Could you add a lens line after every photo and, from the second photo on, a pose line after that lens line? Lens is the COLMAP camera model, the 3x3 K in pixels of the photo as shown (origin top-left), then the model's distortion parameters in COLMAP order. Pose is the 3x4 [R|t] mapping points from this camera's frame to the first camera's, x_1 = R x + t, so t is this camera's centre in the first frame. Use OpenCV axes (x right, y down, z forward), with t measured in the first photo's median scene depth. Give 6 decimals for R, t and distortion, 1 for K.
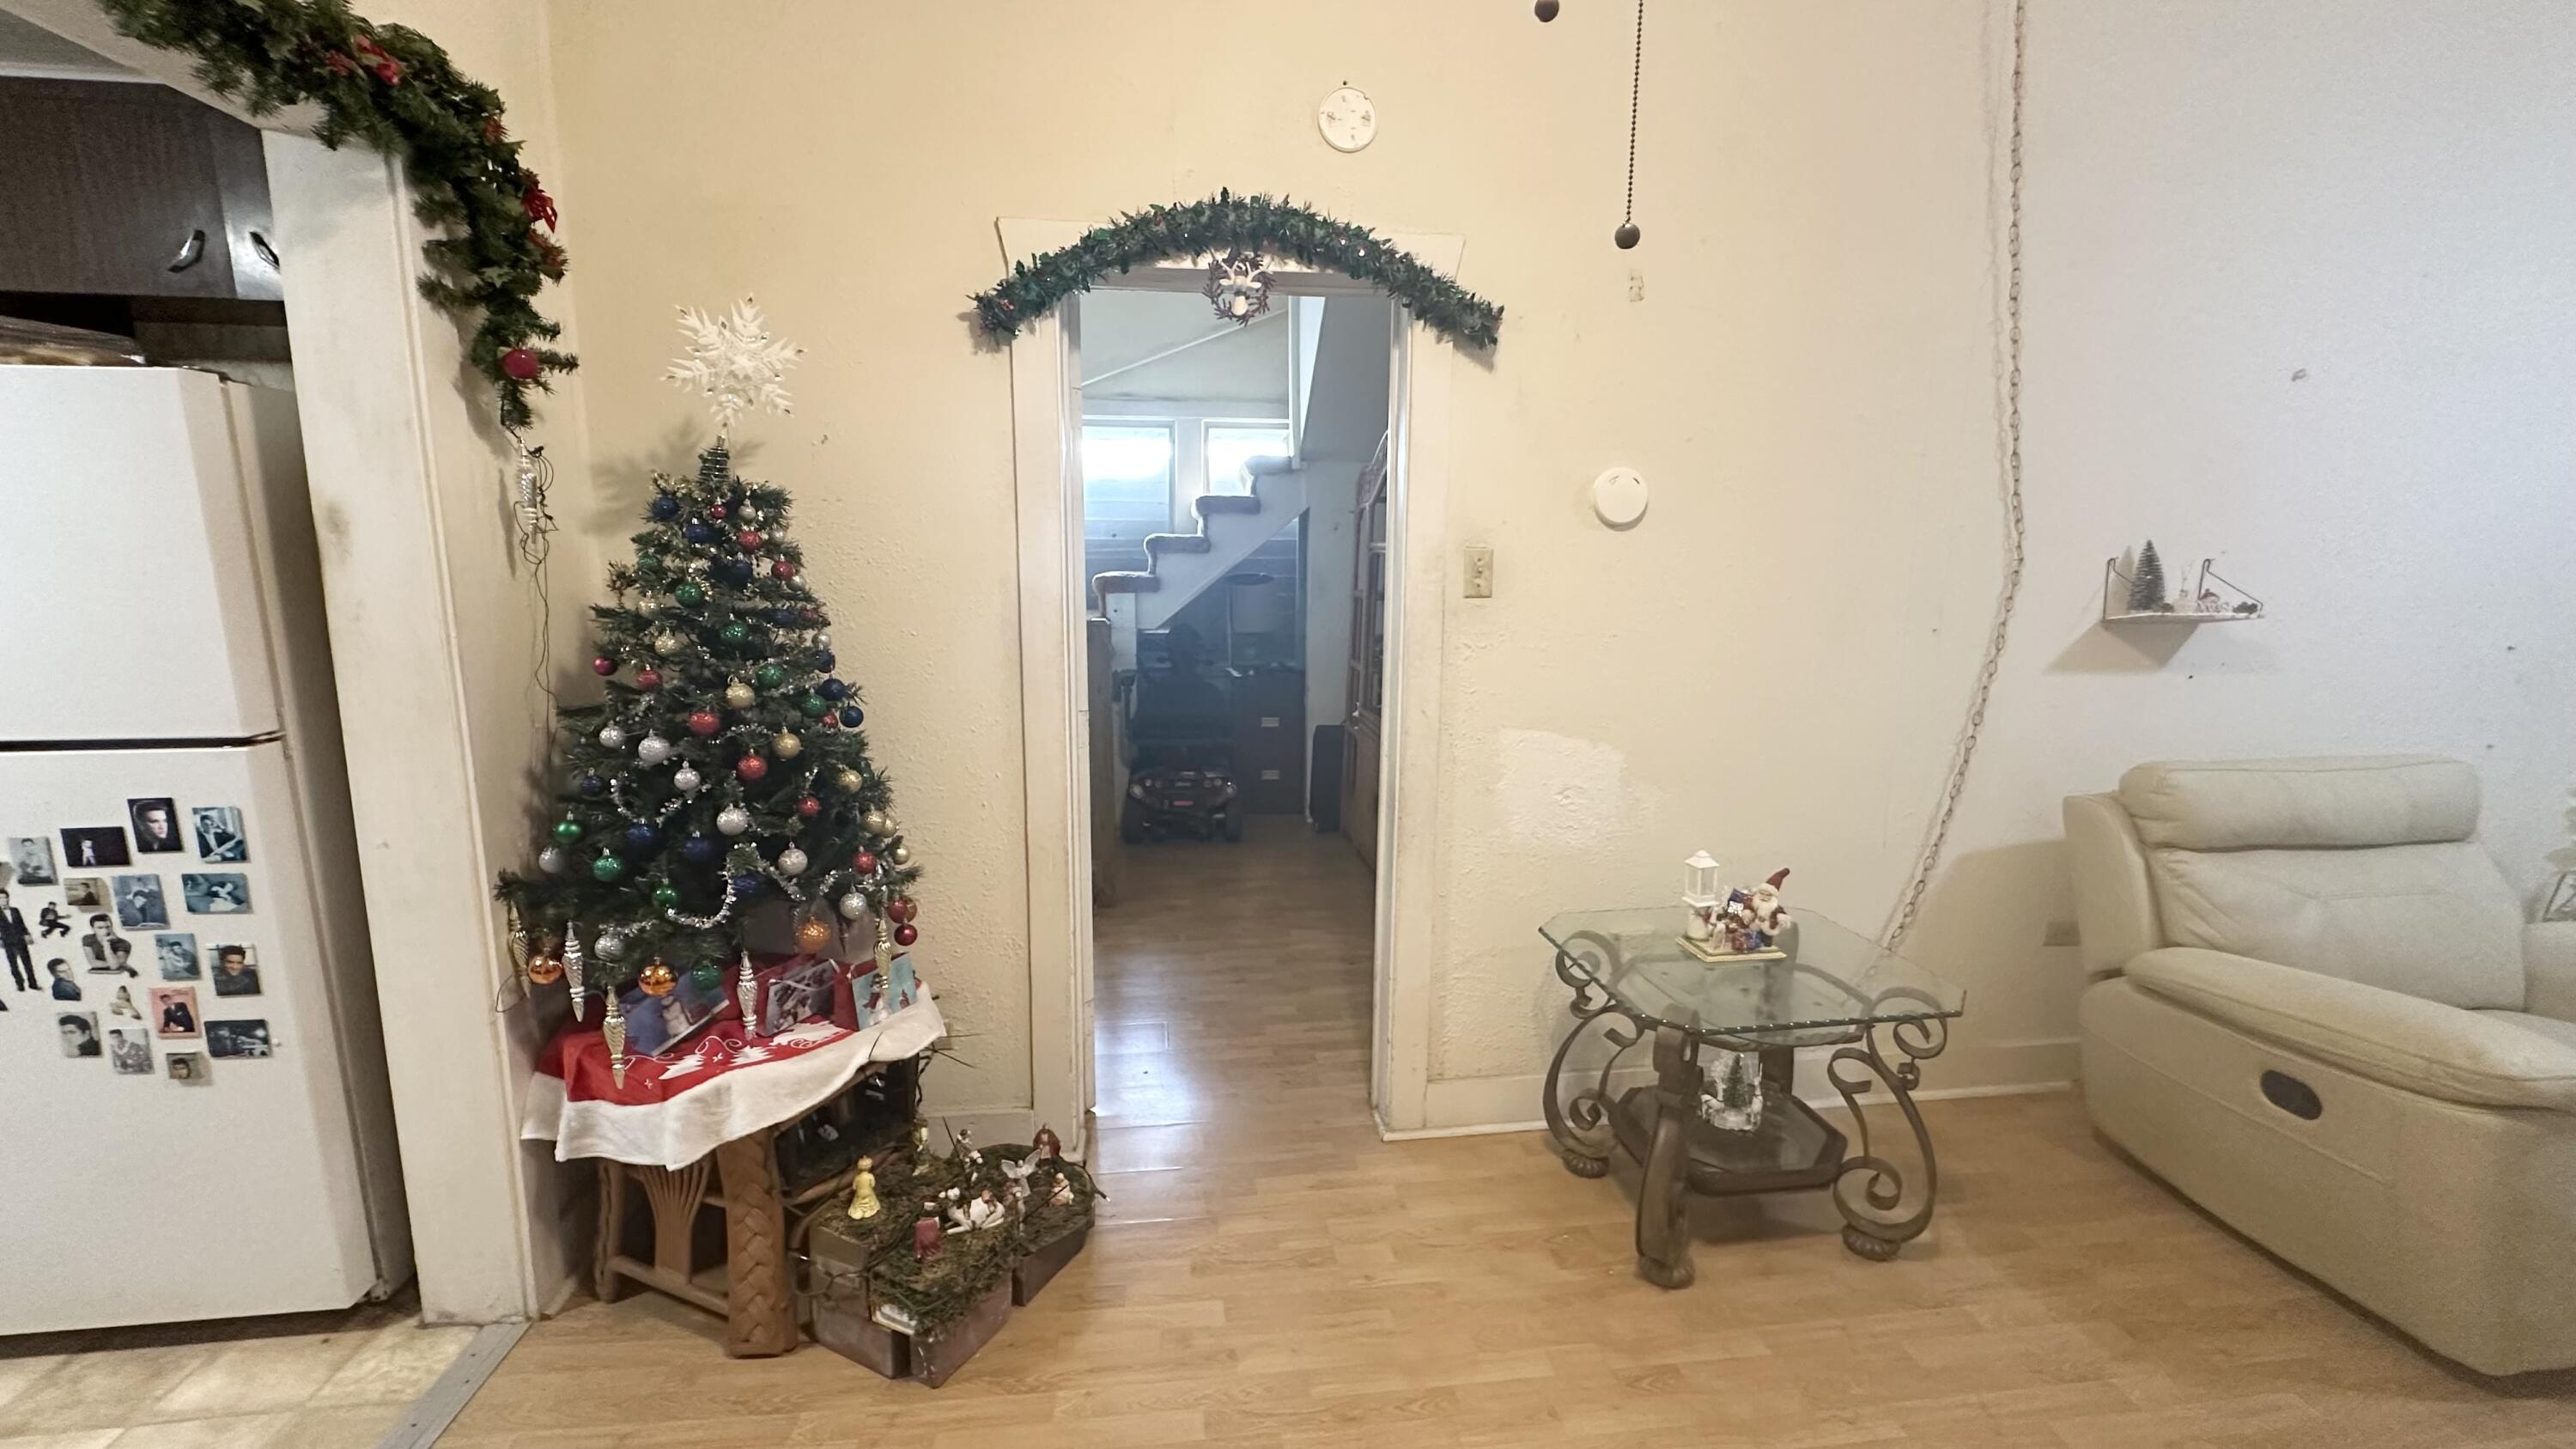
lens RADIAL K [[1029.0, 0, 1282.9], [0, 1029.0, 722.1], [0, 0, 1]] dist [-0.000876, 0.000210]
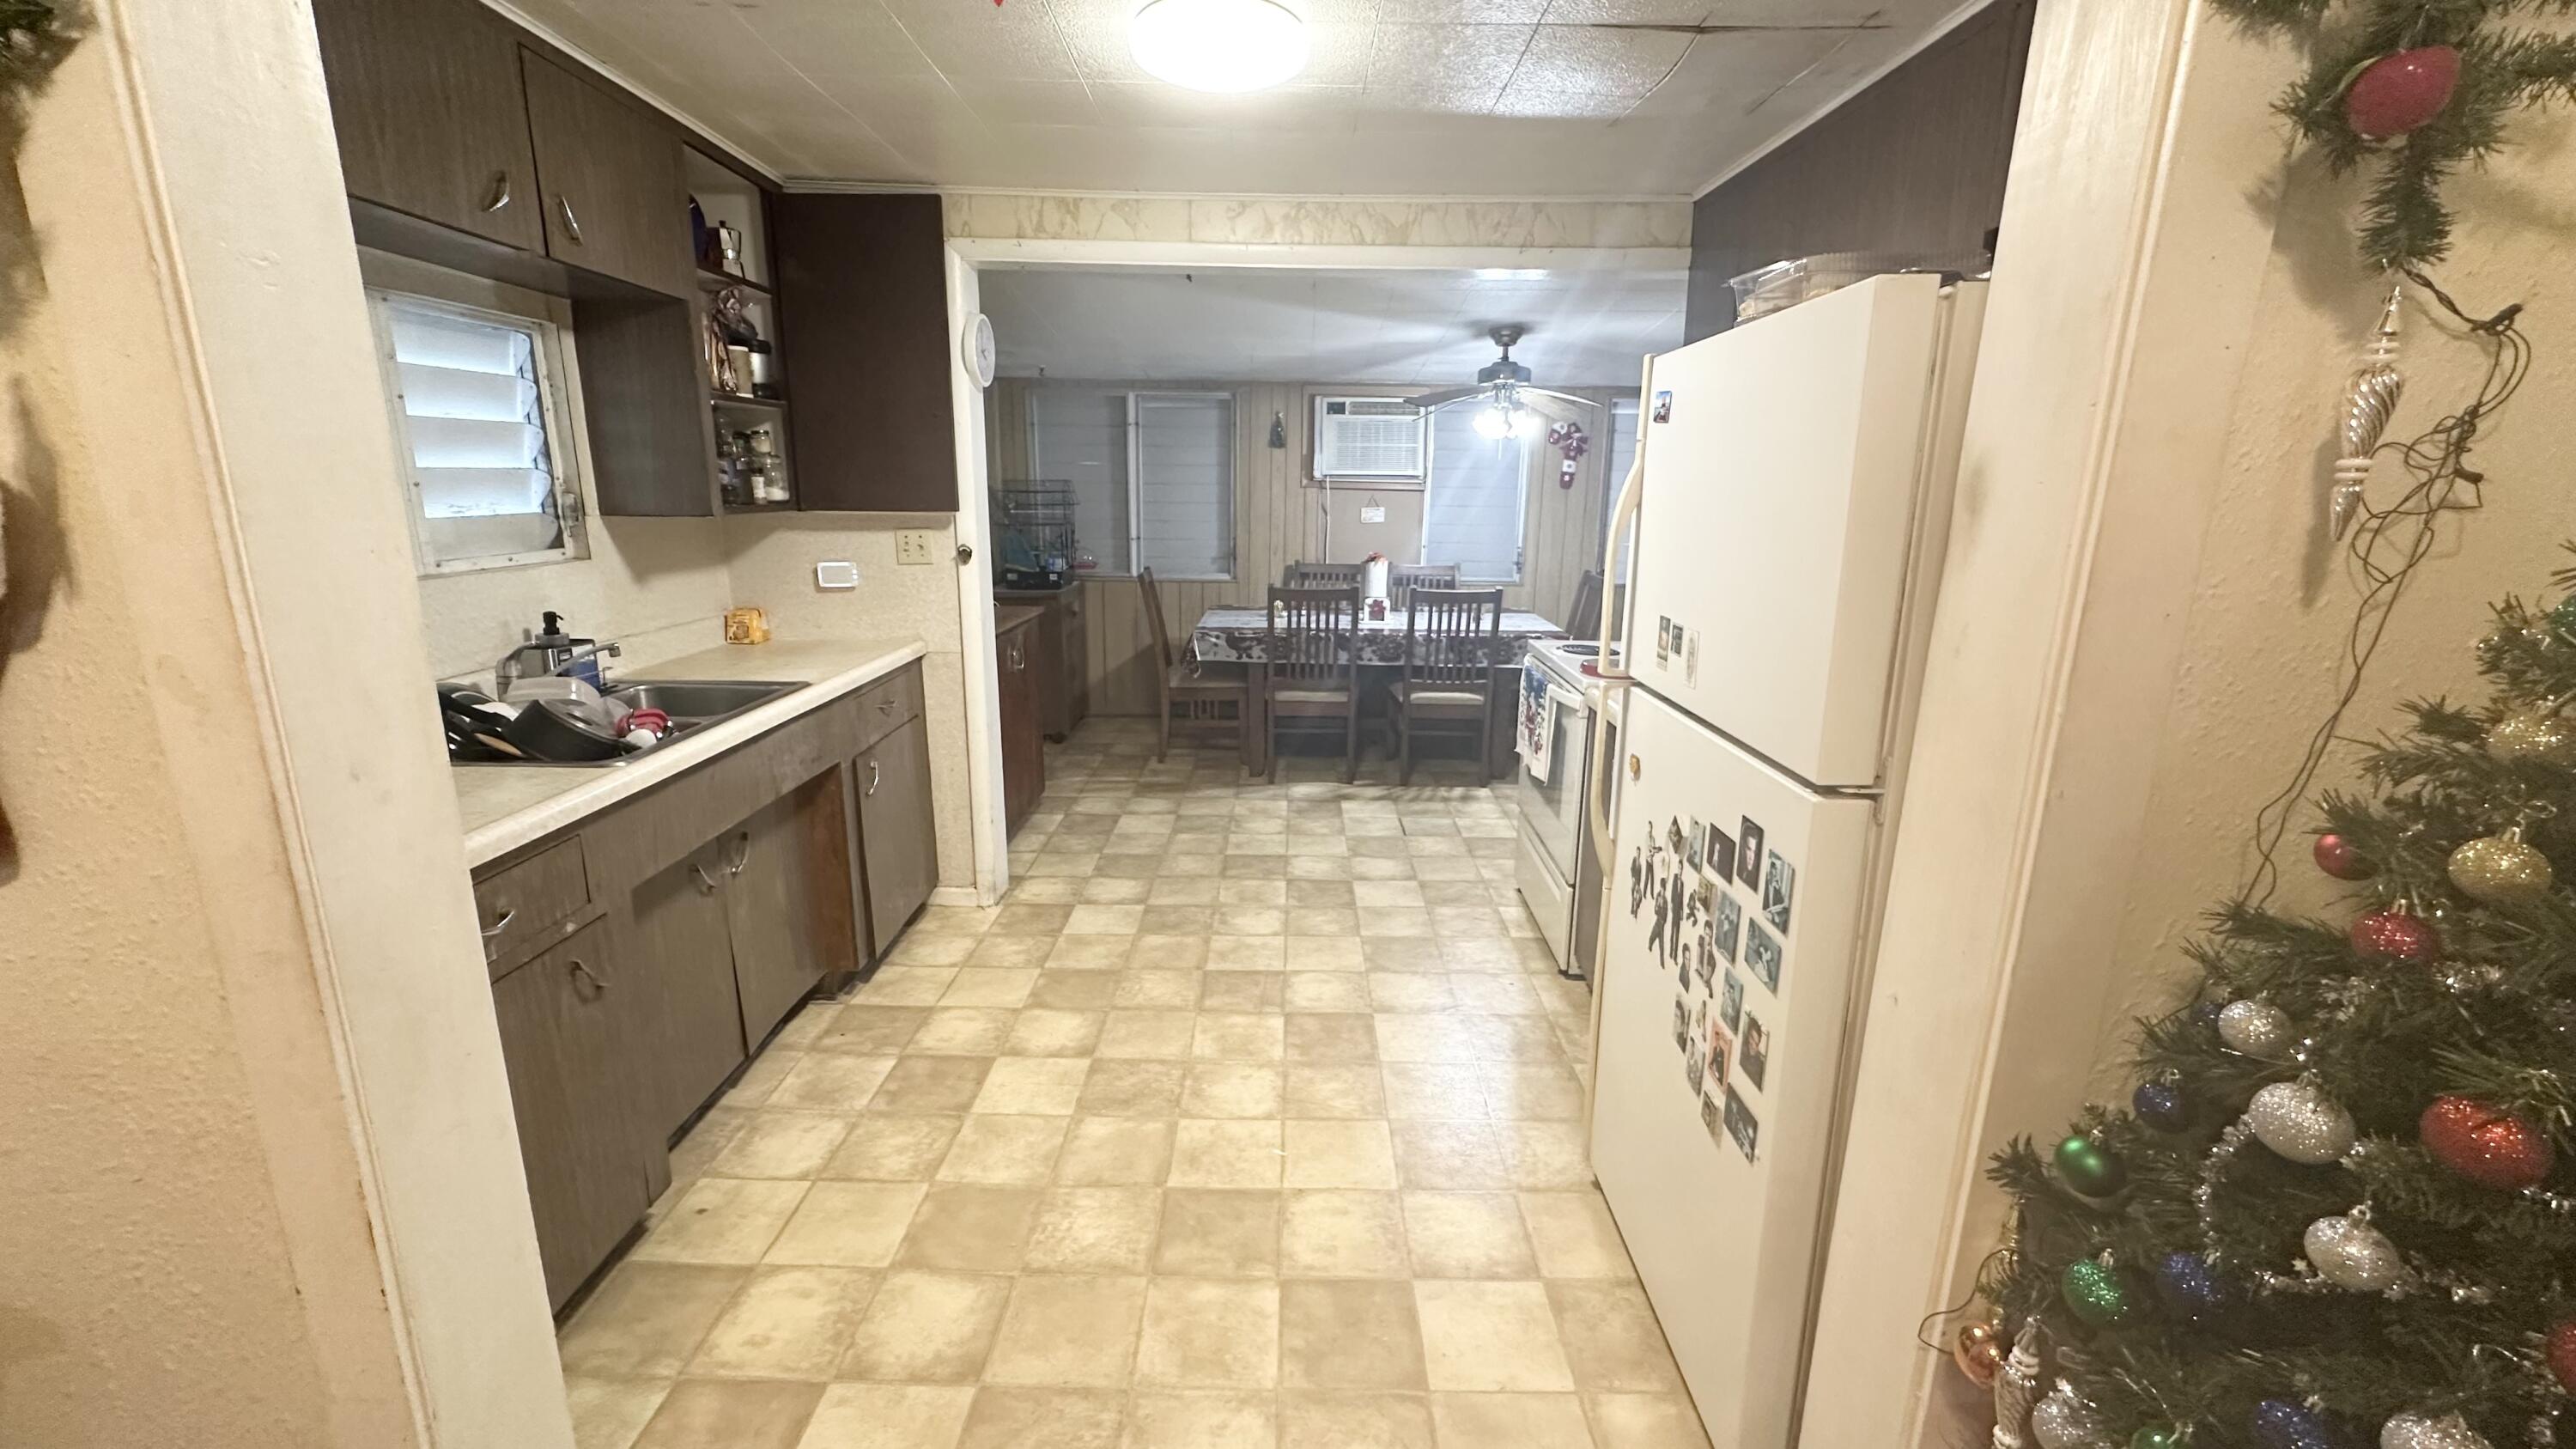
lens RADIAL K [[1025.0, 0, 1286.2], [0, 1025.0, 722.5], [0, 0, 1]] dist [0.000103, 0.000364]
pose [[-0.130163, 0.217934, -0.967245, -0.247854], [-0.173602, 0.955465, 0.238641, -0.136124], [0.976176, 0.198978, -0.086532, 0.667856]]
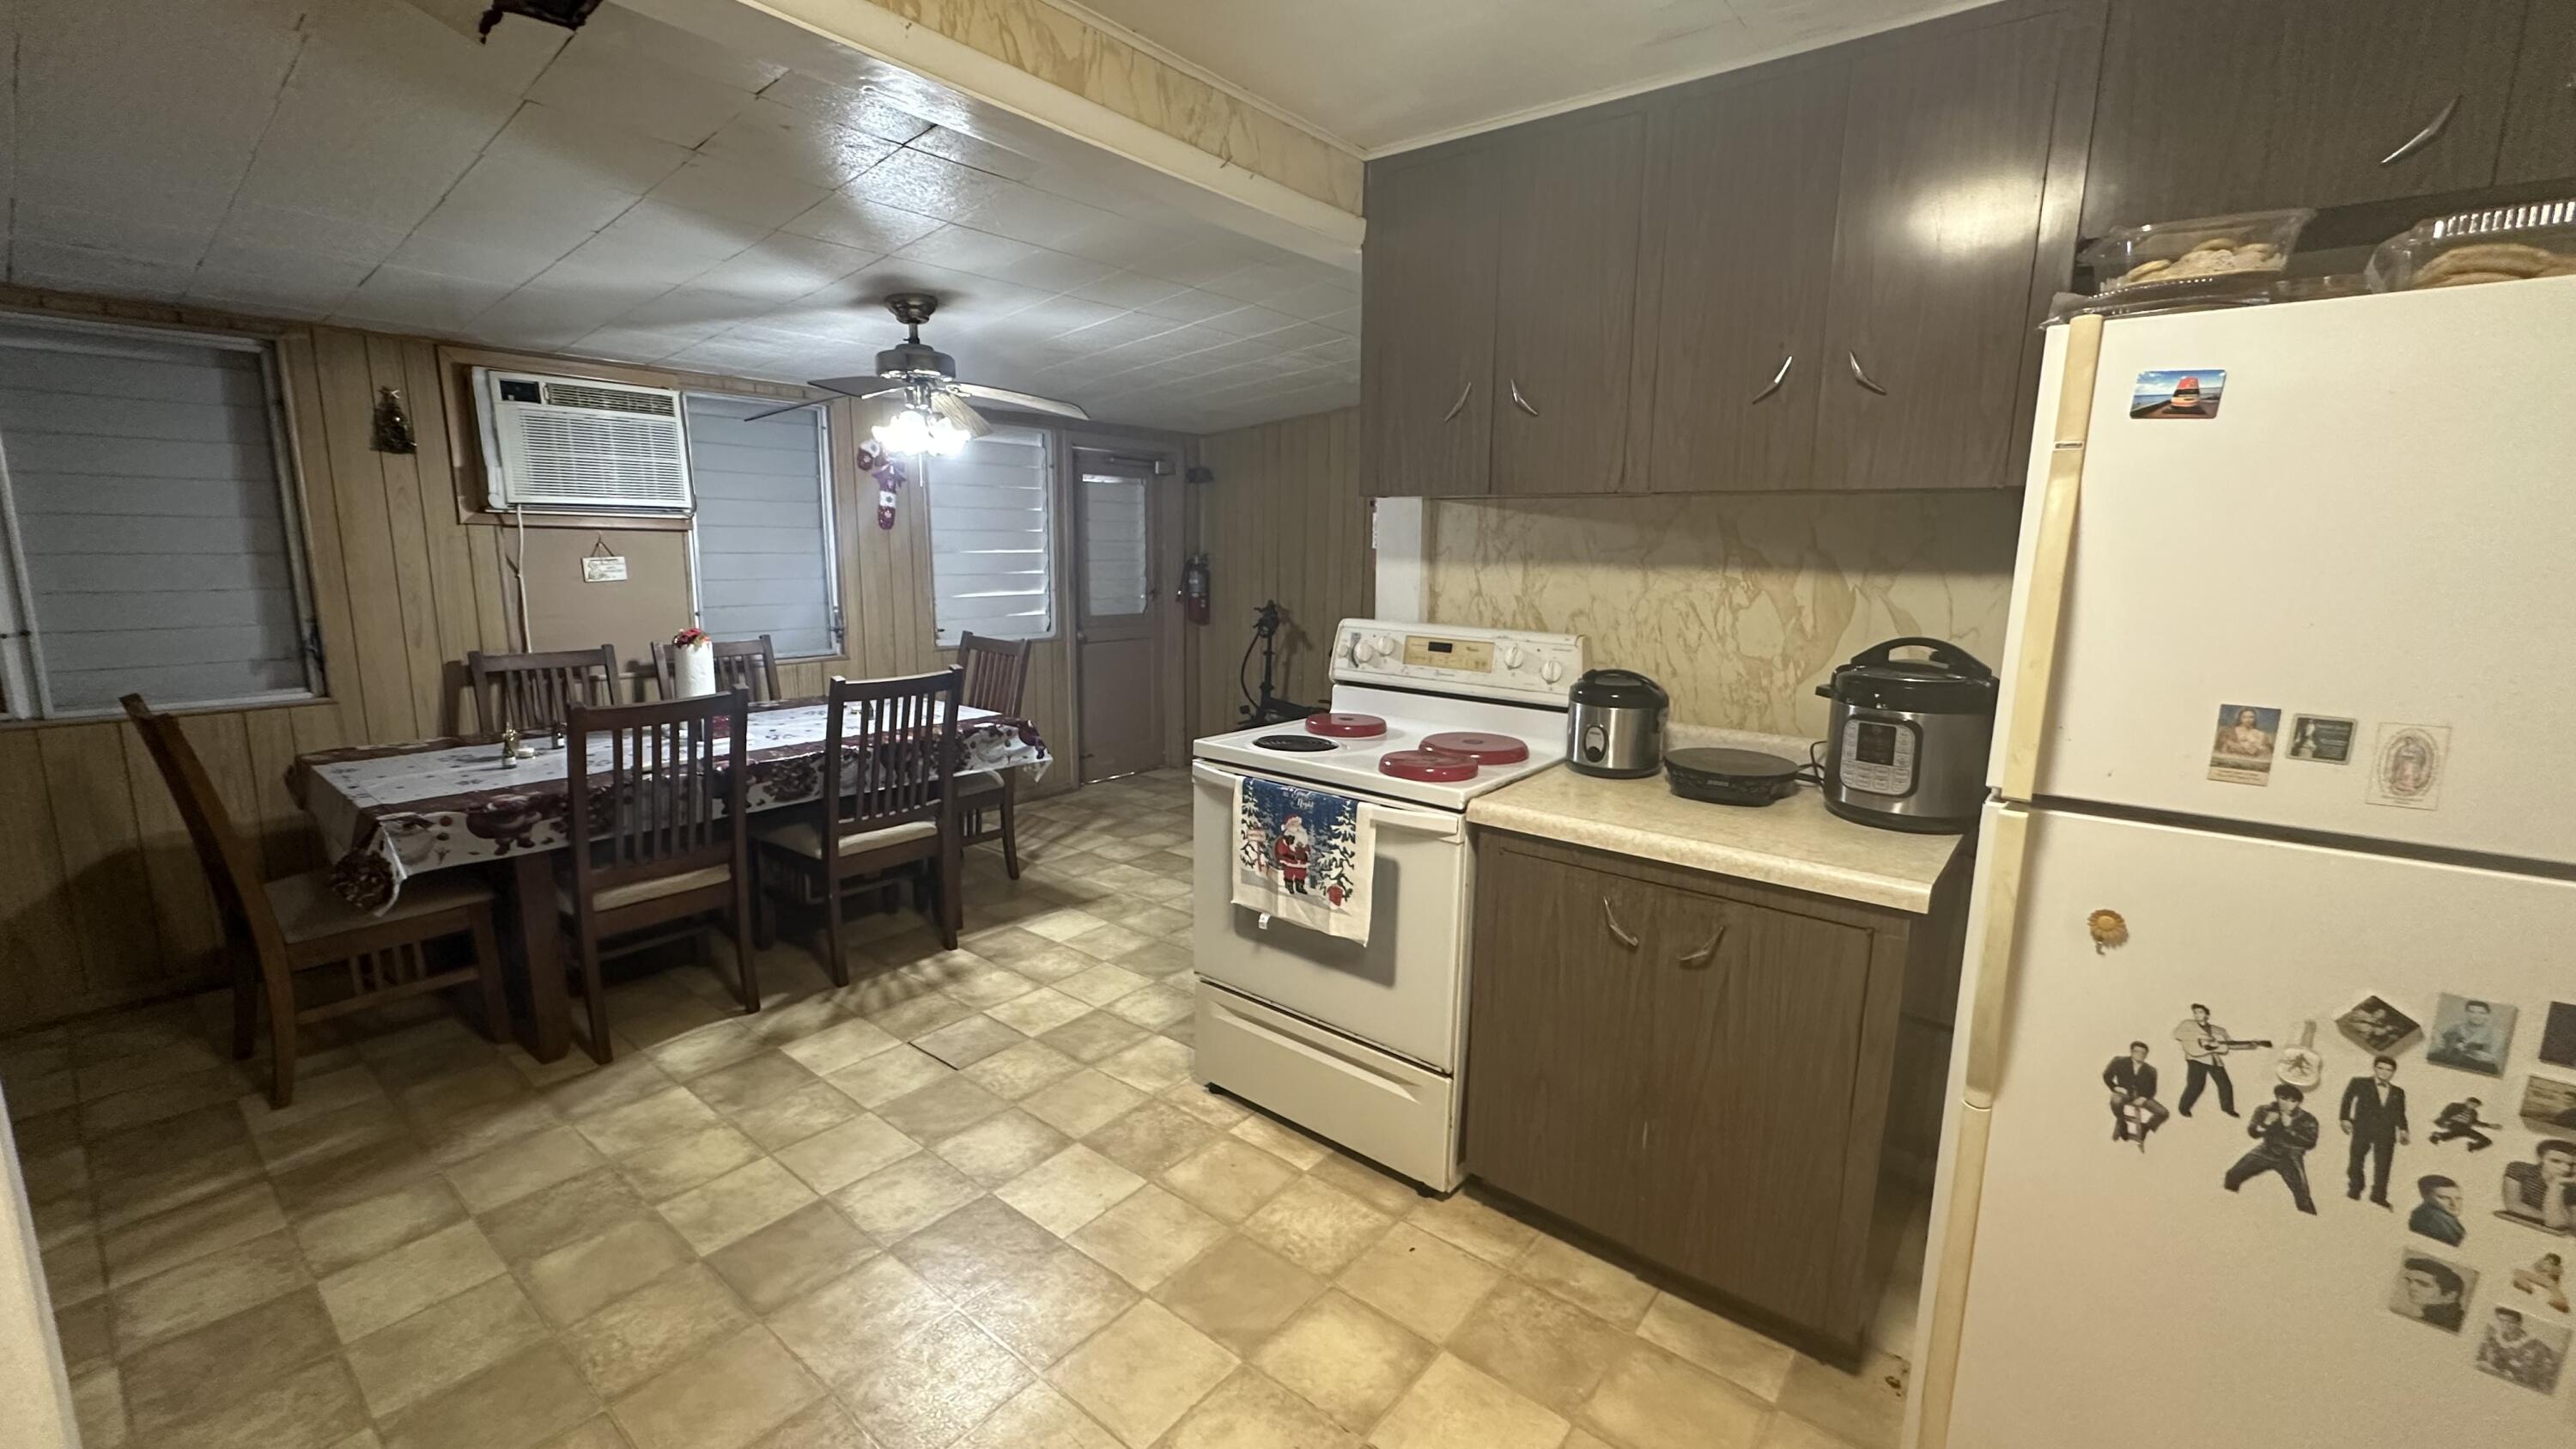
lens RADIAL K [[1029.0, 0, 1282.9], [0, 1029.0, 722.1], [0, 0, 1]] dist [-0.000876, 0.000210]
pose [[0.692903, 0.128135, -0.709554, -1.272795], [-0.125218, 0.990514, 0.056593, -0.005162], [0.710074, 0.049635, 0.702375, -0.015267]]
